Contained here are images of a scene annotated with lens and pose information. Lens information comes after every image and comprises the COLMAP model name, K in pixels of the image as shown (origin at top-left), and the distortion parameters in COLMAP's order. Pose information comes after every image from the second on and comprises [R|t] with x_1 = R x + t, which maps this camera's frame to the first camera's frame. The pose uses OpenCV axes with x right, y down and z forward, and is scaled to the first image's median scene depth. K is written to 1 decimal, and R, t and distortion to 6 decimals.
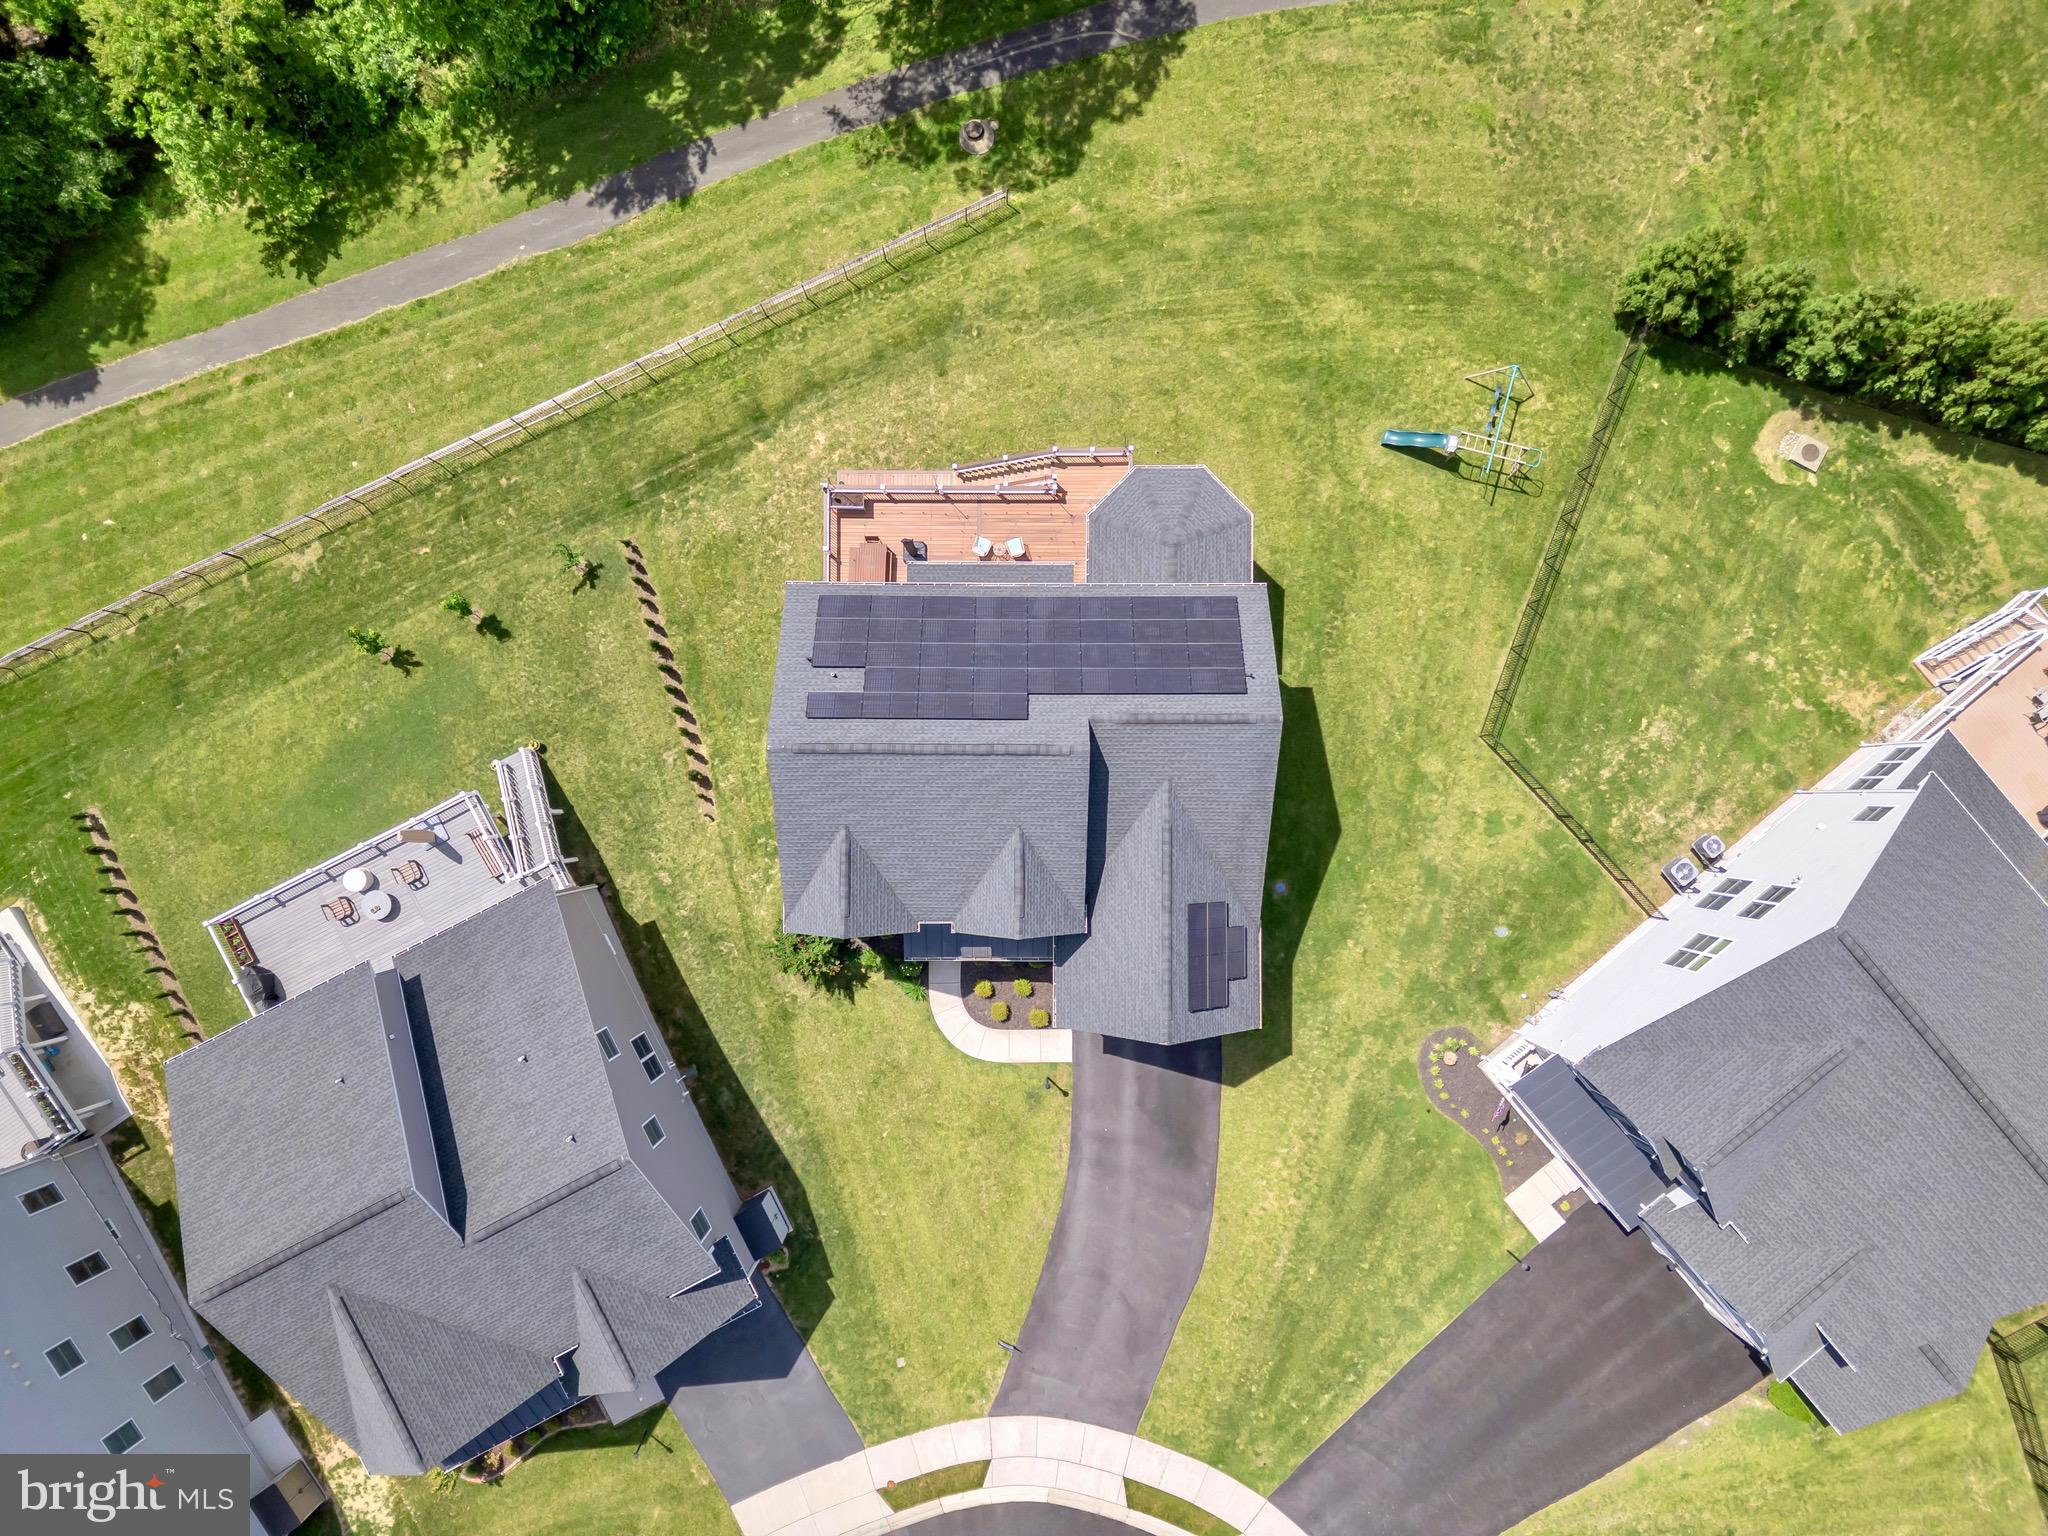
lens RADIAL K [[1418.0, 0, 1024.0], [0, 1418.0, 768.0], [0, 0, 1]] dist [0.095300, -0.107370]
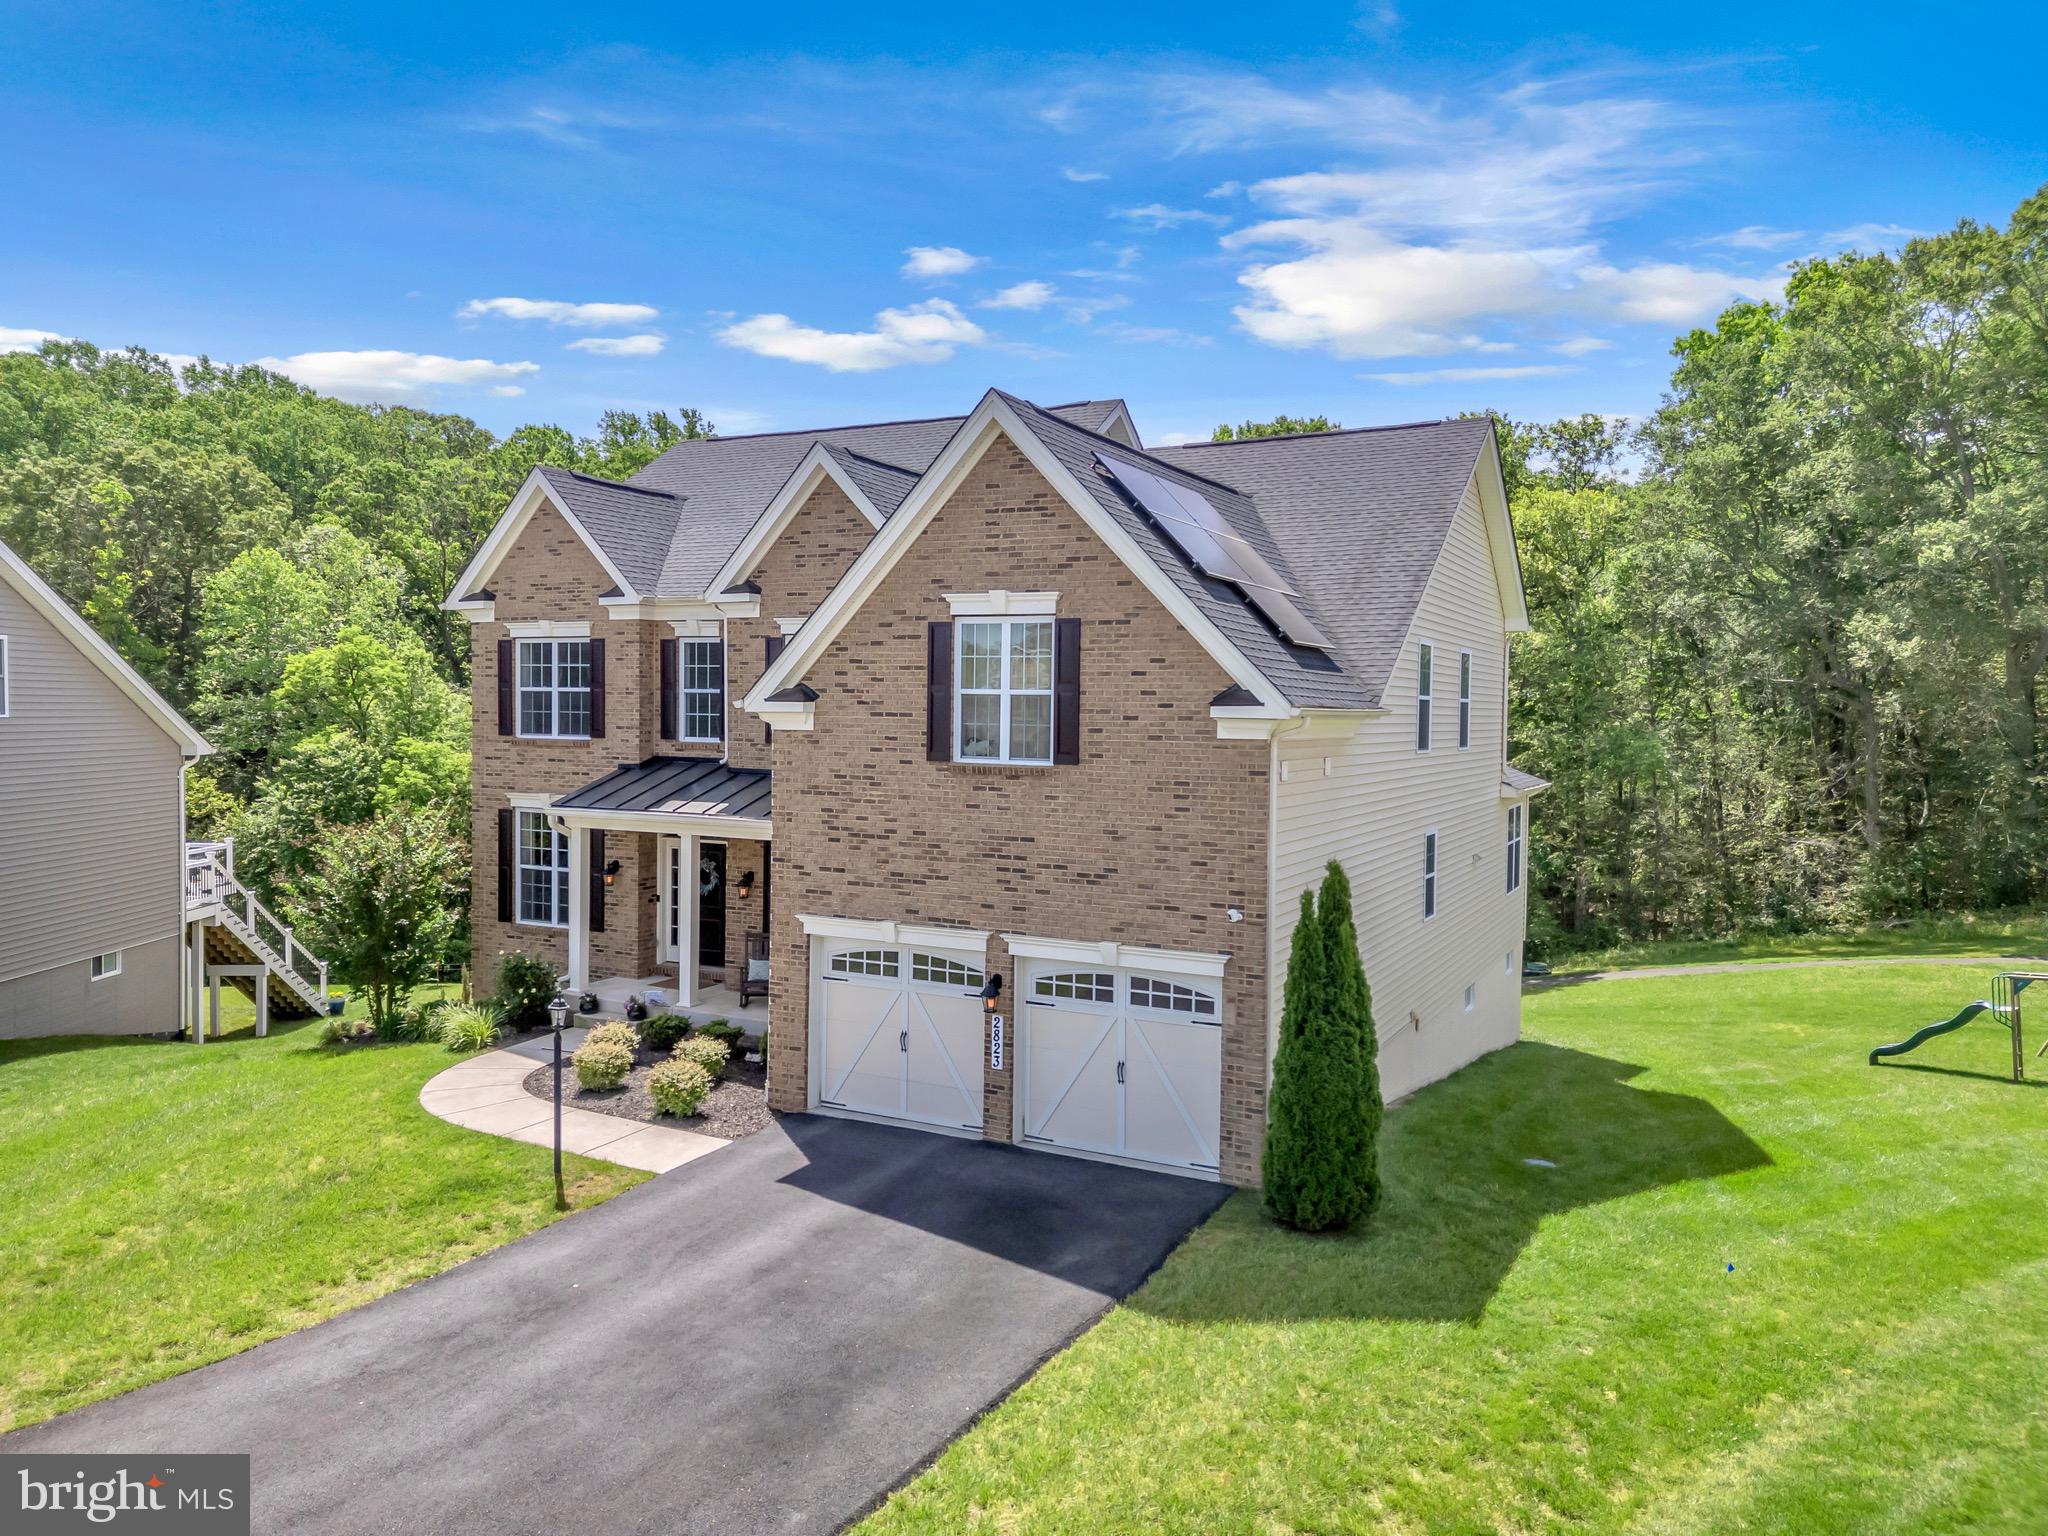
lens RADIAL K [[1418.0, 0, 1024.0], [0, 1418.0, 768.0], [0, 0, 1]] dist [0.095300, -0.107370]
pose [[0.886995, 0.030362, -0.460780, 0.226088], [-0.461774, 0.053569, -0.885378, 0.421667], [-0.002199, 0.998102, 0.061536, 0.902093]]
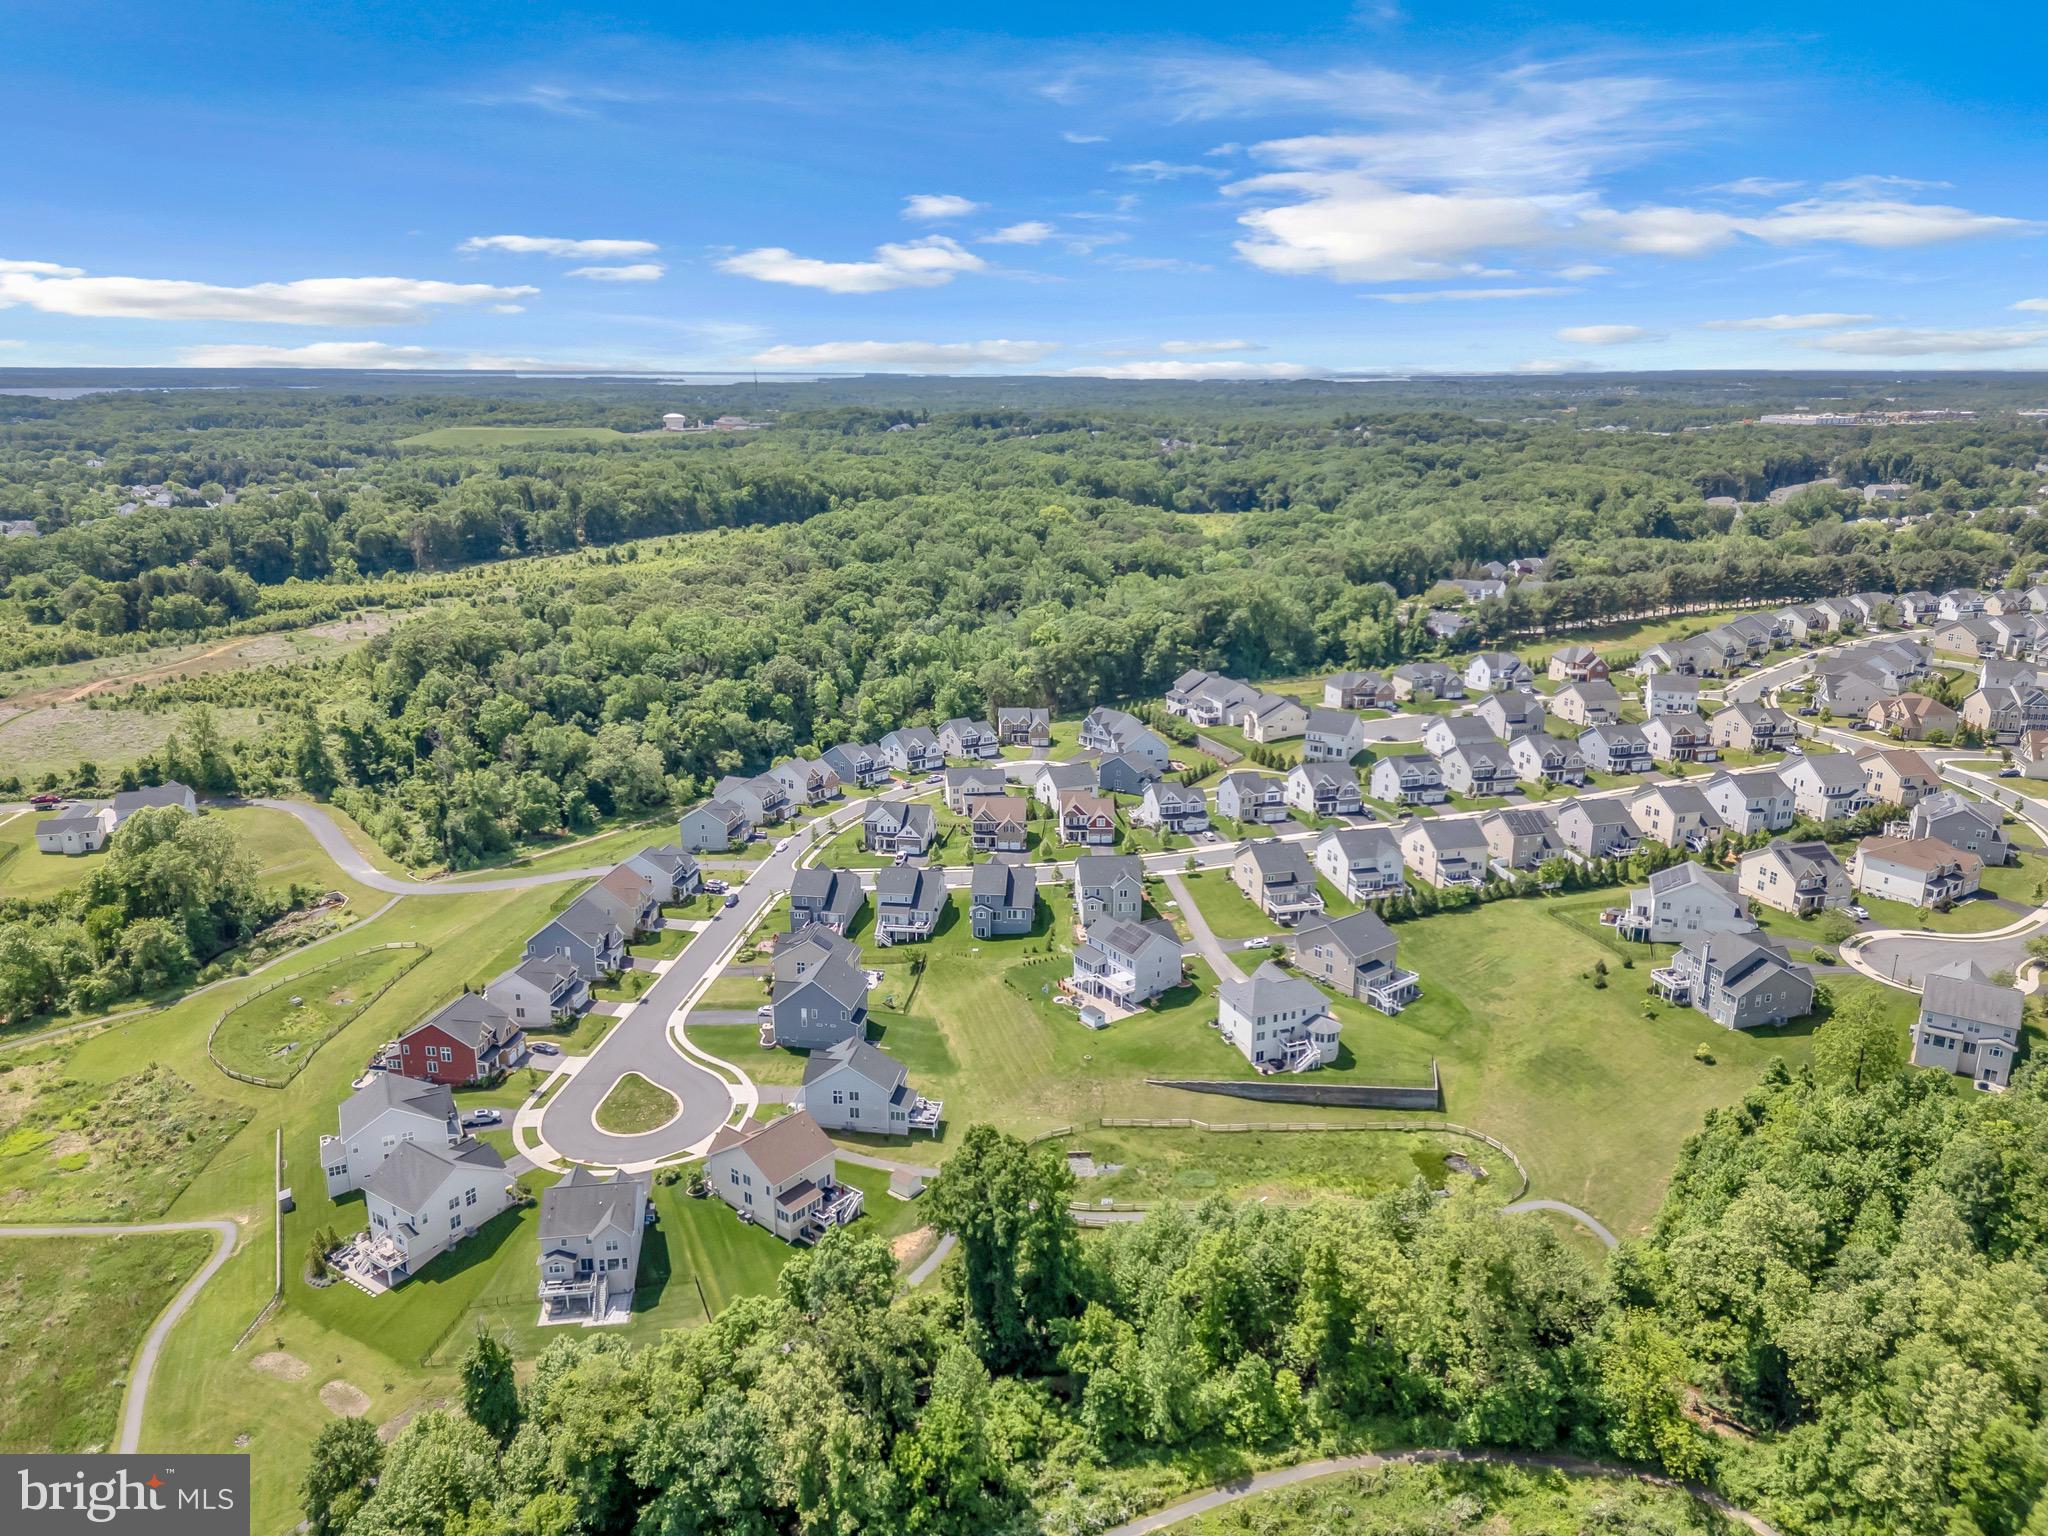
lens RADIAL K [[1418.0, 0, 1024.0], [0, 1418.0, 768.0], [0, 0, 1]] dist [0.095300, -0.107370]
pose [[0.997396, -0.022531, 0.068507, -0.591241], [0.072096, 0.288254, -0.954836, 8.281824], [0.001766, 0.957289, 0.289128, -1.319612]]
